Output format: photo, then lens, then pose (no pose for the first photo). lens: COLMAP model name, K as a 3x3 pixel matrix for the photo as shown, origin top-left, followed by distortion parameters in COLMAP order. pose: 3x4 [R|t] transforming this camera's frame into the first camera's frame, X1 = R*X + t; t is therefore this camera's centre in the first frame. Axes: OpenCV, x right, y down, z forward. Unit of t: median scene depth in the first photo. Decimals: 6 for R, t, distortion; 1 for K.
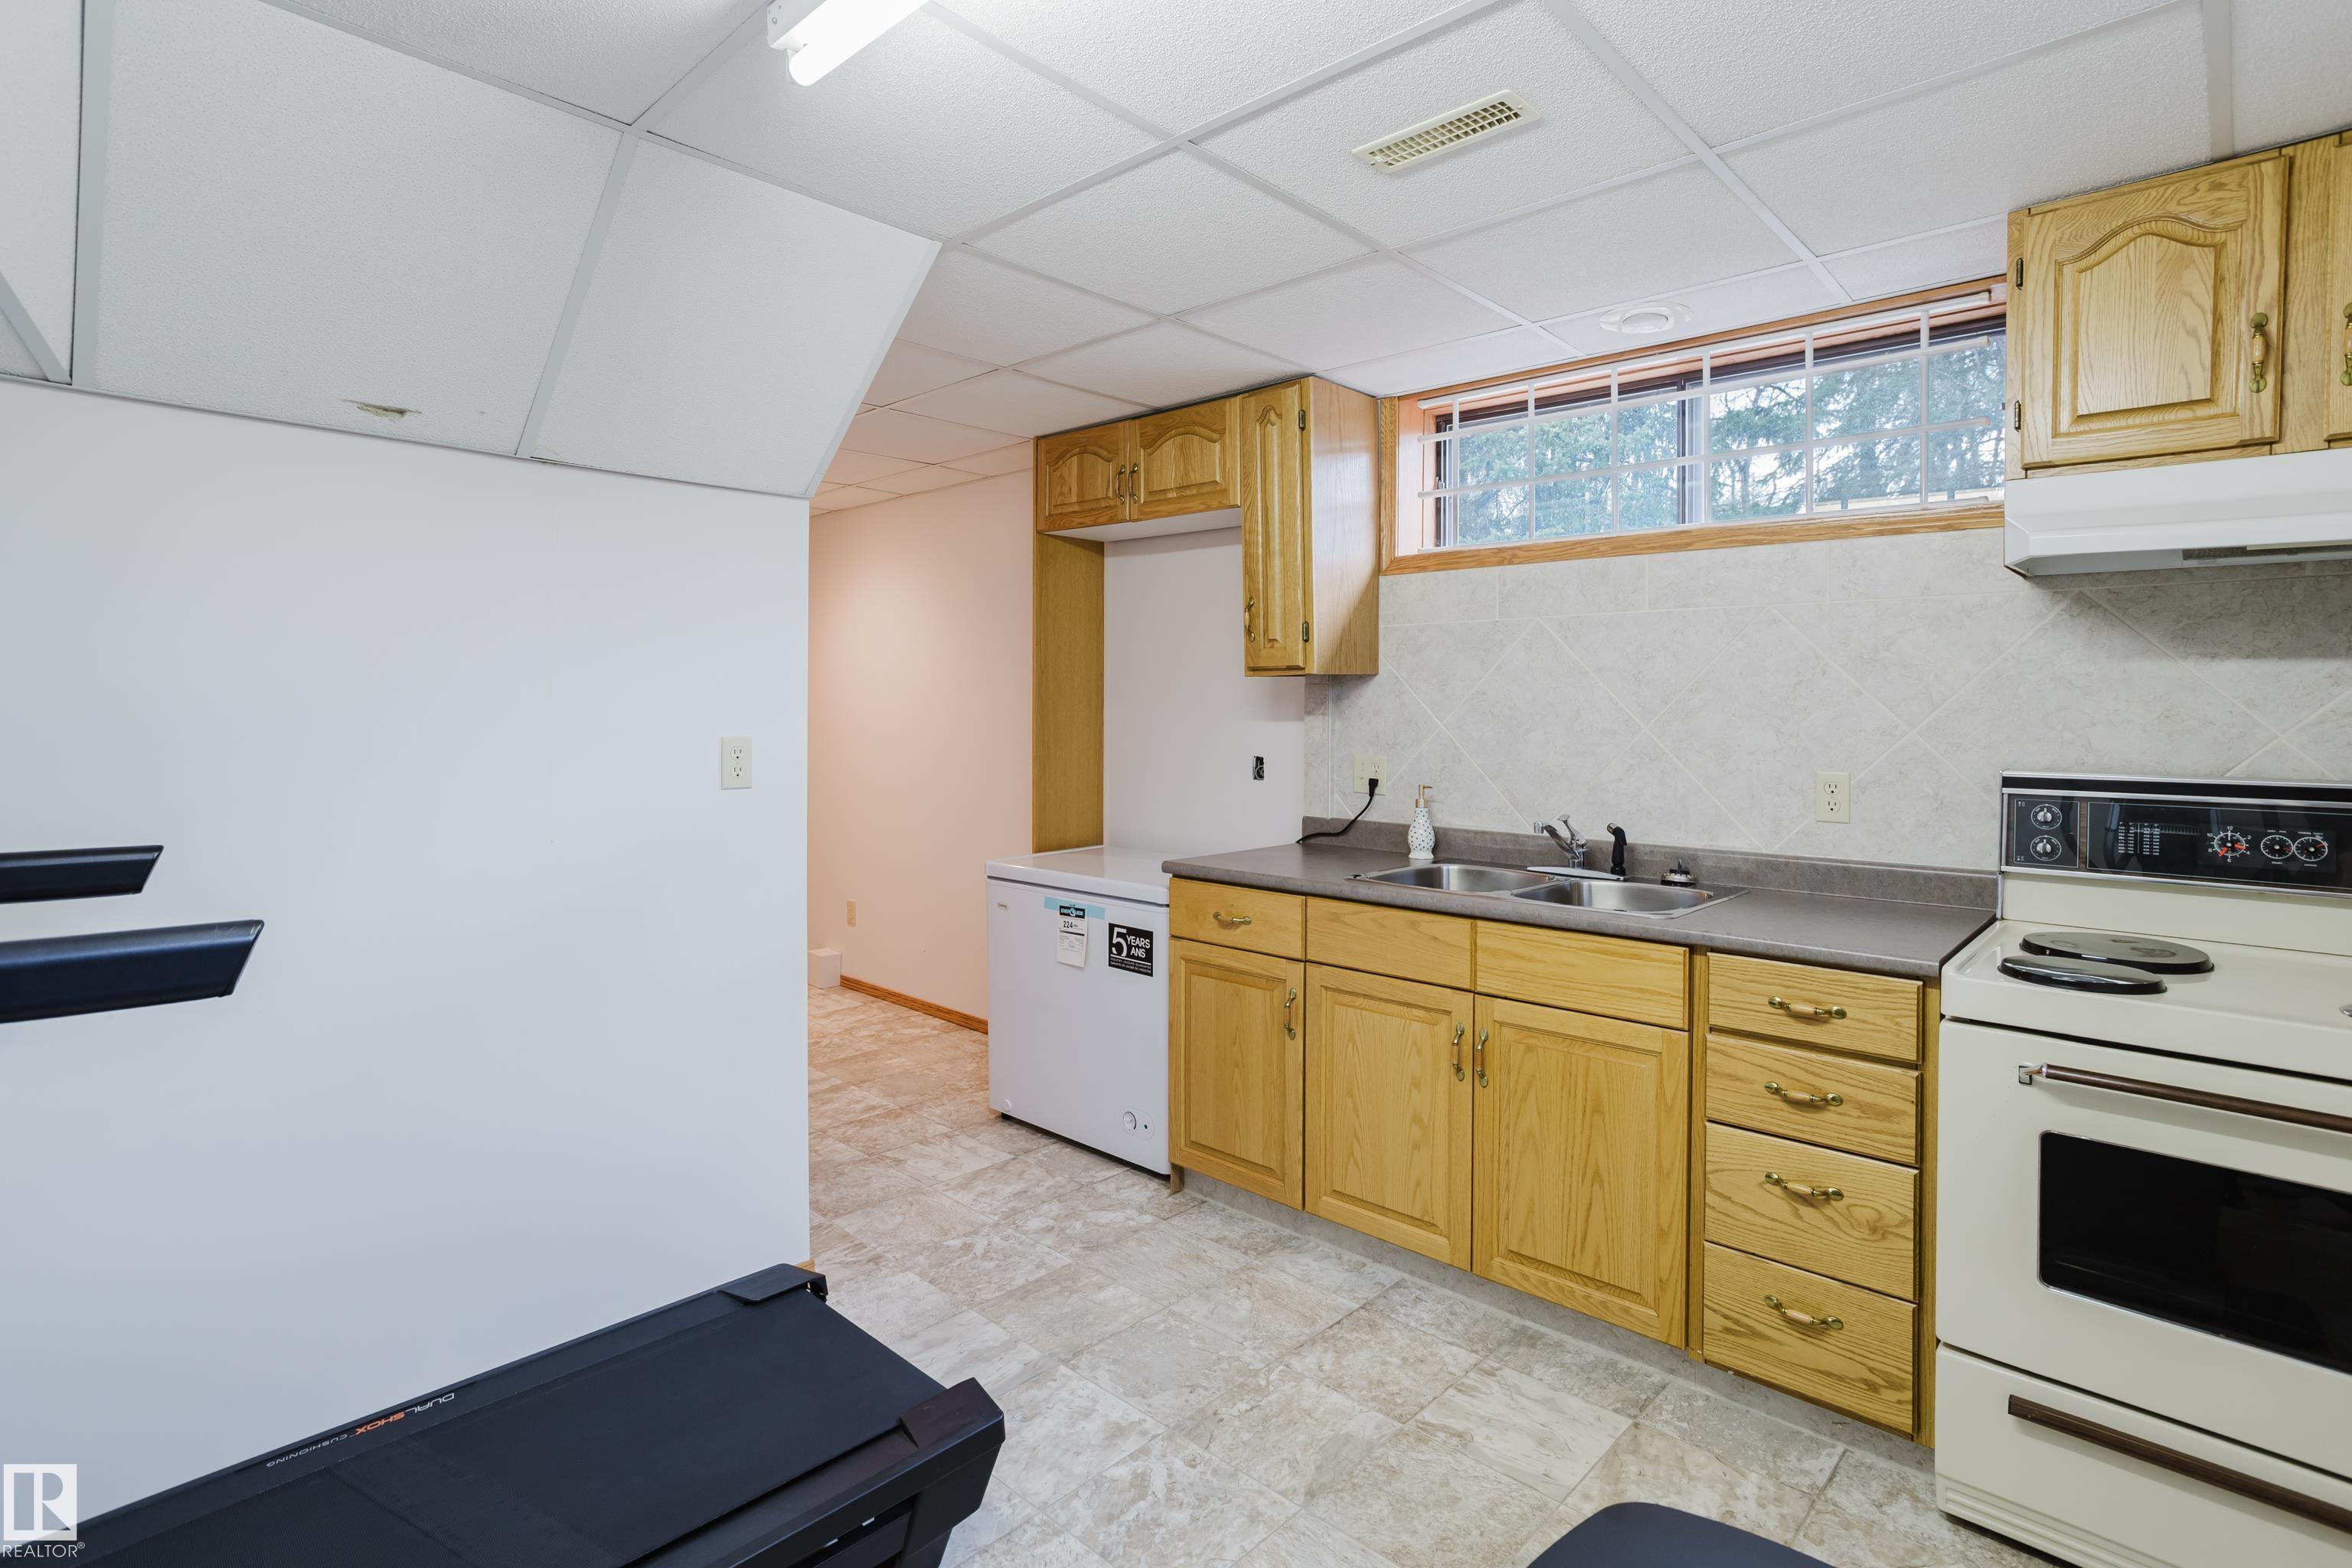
lens RADIAL K [[1155.5, 0, 1195.4], [0, 1155.5, 716.1], [0, 0, 1]] dist [-0.039891, 0.034359]
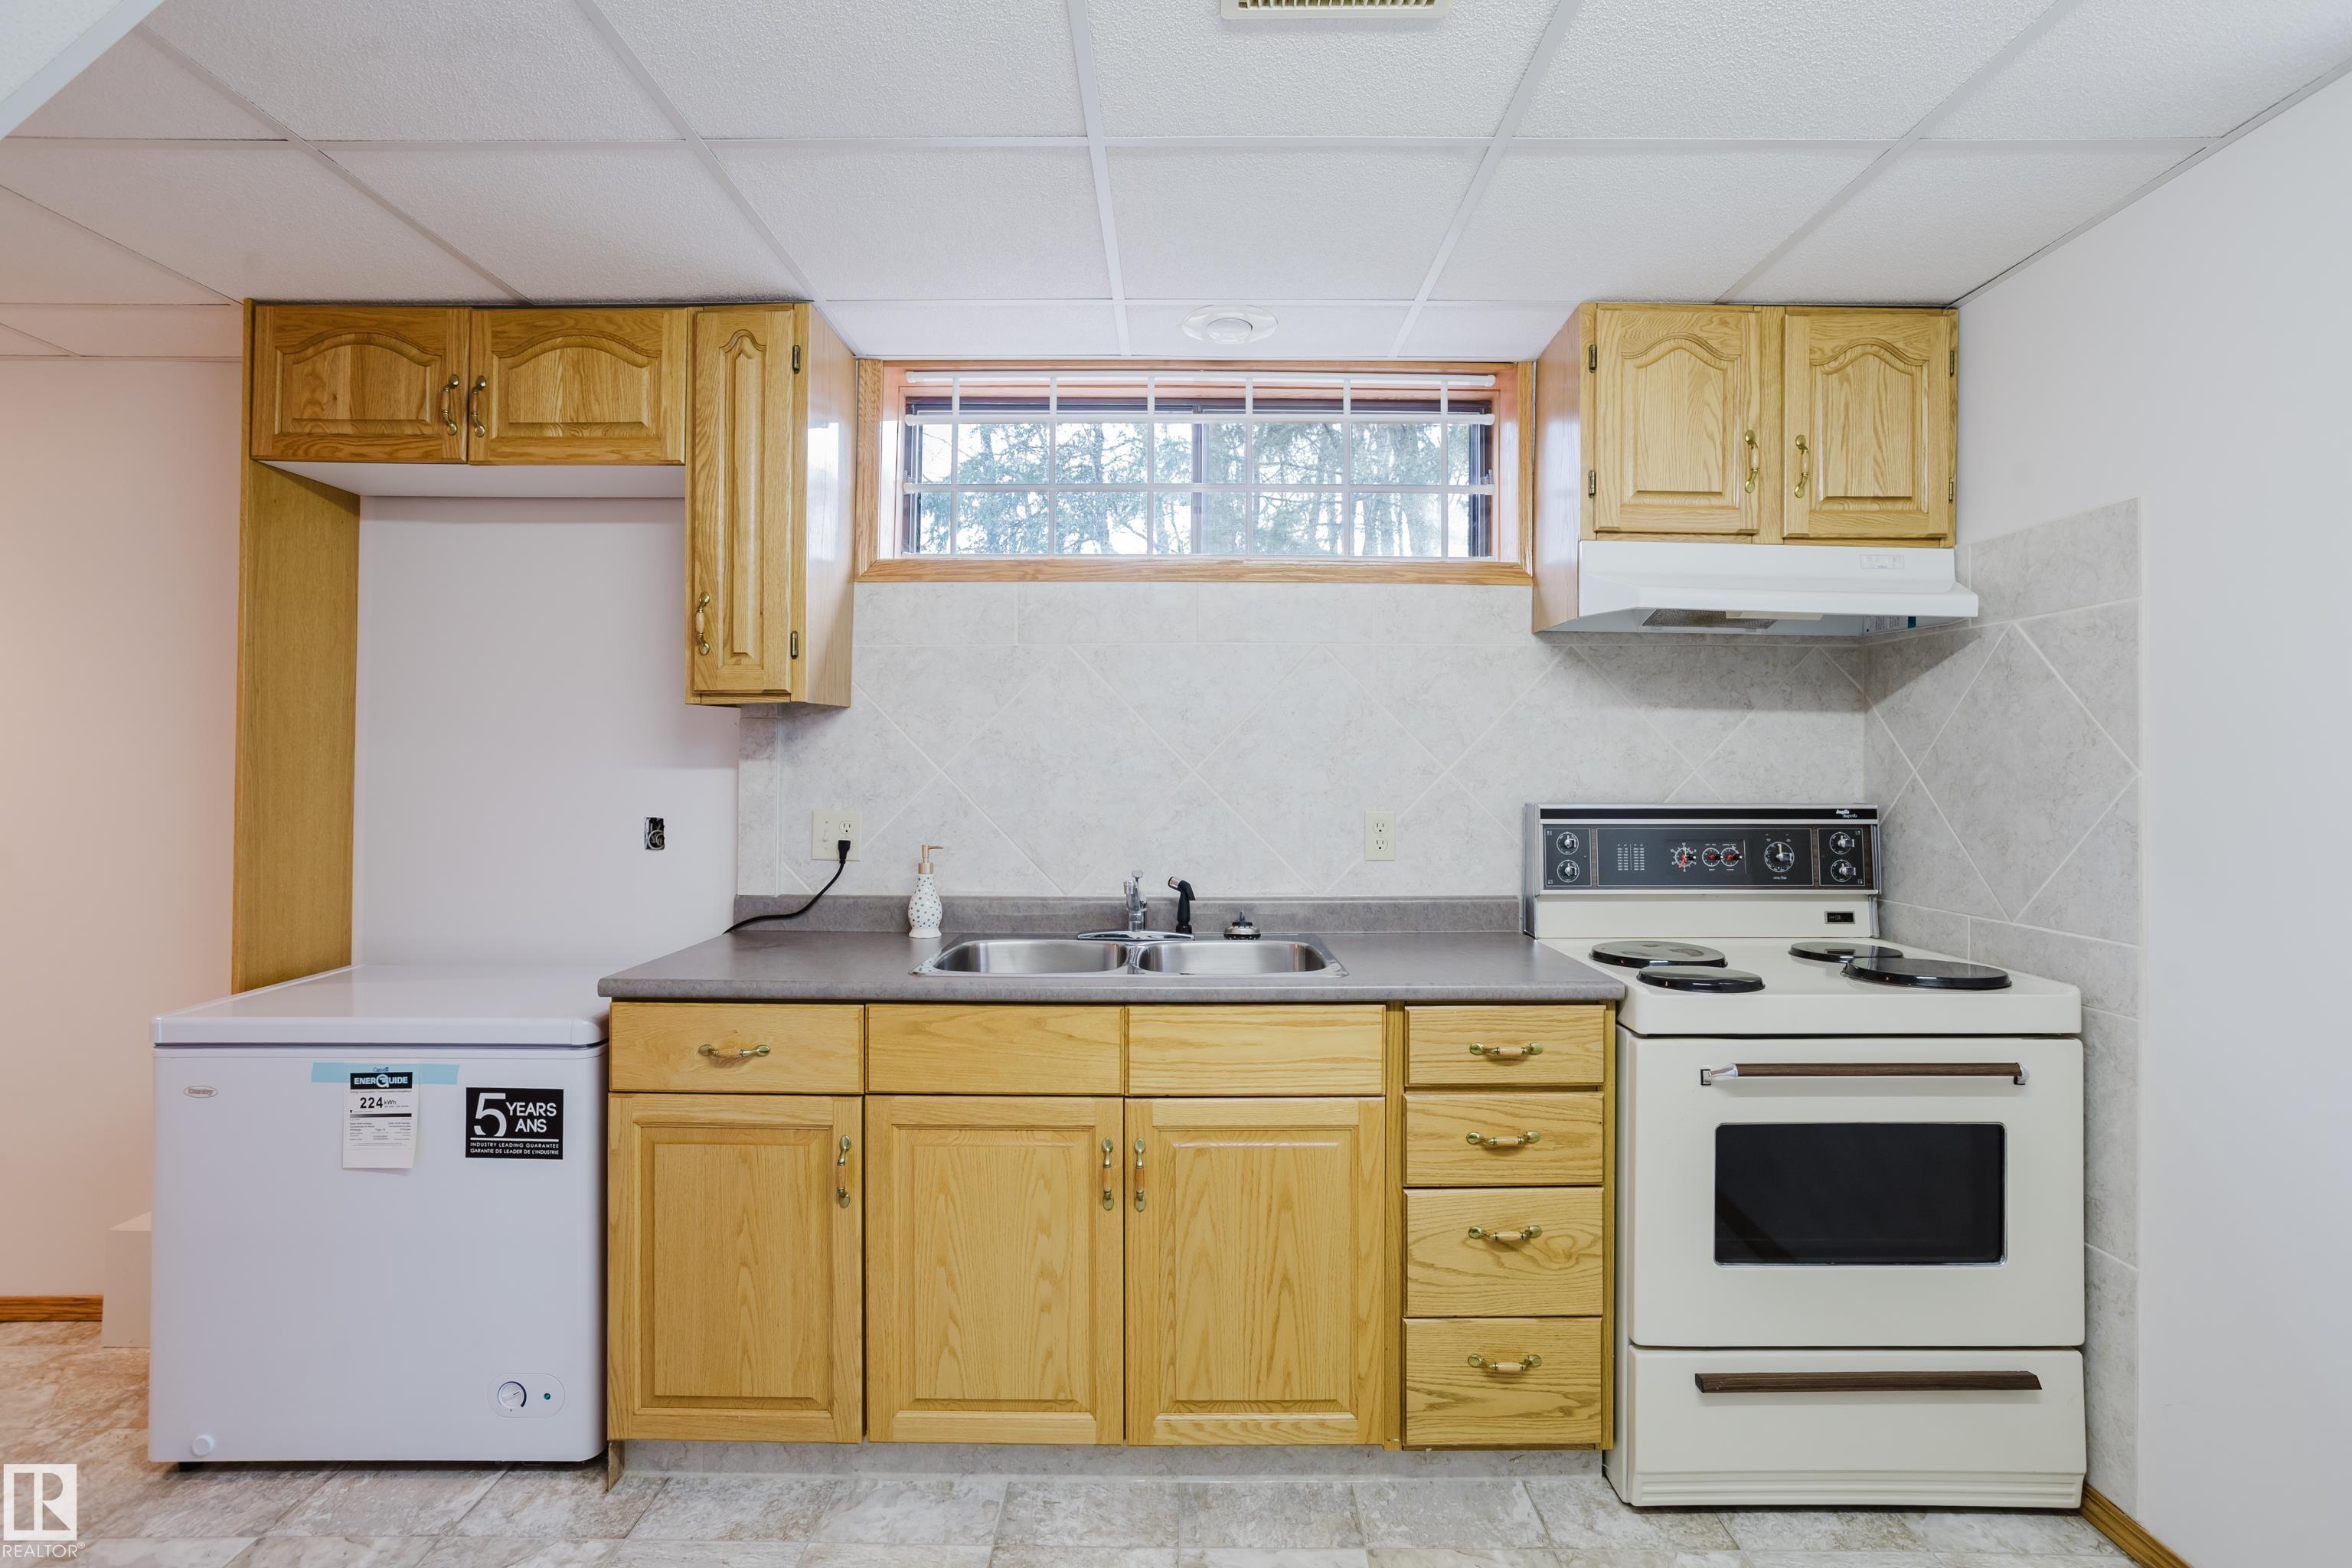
lens RADIAL K [[1147.1, 0, 1172.8], [0, 1147.1, 747.5], [0, 0, 1]] dist [-0.048809, 0.031897]
pose [[0.742112, 0.009071, 0.670214, -0.245291], [0.007132, 0.999745, -0.021429, 0.011833], [-0.670238, 0.020683, 0.741858, 0.341366]]
